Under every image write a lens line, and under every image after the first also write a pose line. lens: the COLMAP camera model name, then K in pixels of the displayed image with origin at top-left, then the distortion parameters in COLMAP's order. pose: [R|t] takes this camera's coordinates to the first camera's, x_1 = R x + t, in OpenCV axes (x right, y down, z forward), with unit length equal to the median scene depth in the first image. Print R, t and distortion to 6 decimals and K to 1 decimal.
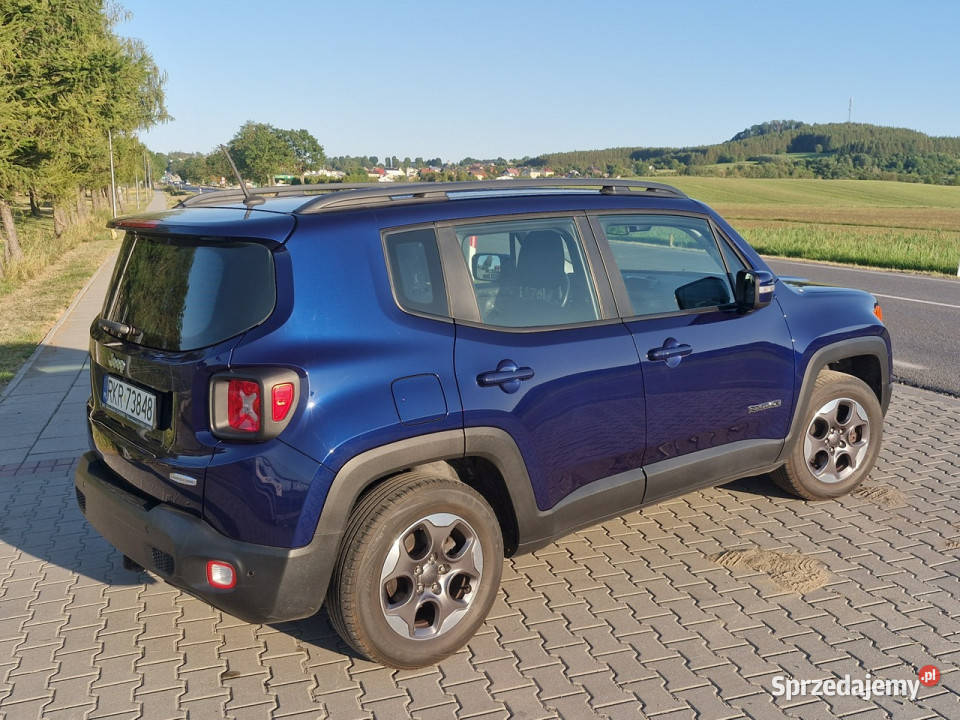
lens RADIAL K [[951.2, 0, 480.0], [0, 951.2, 360.0], [0, 0, 1]] dist [0.134888, -0.236229]
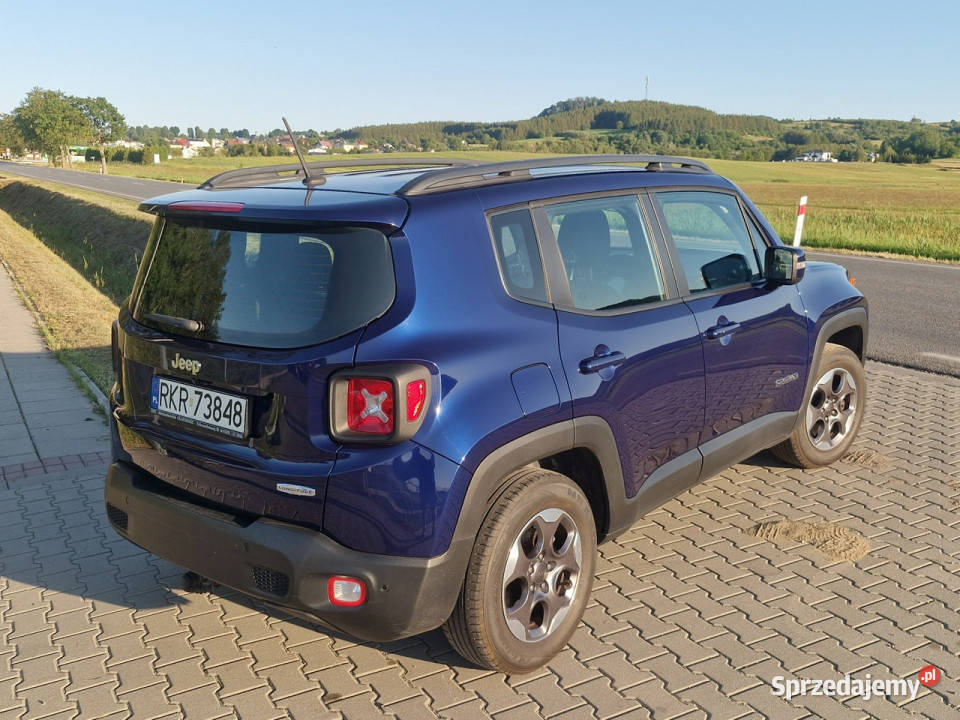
lens RADIAL K [[951.2, 0, 480.0], [0, 951.2, 360.0], [0, 0, 1]] dist [0.134888, -0.236229]
pose [[0.982271, -0.037748, 0.183625, -0.268257], [0.032892, 0.999026, 0.029421, -0.017410], [-0.184557, -0.022860, 0.982556, 0.075266]]
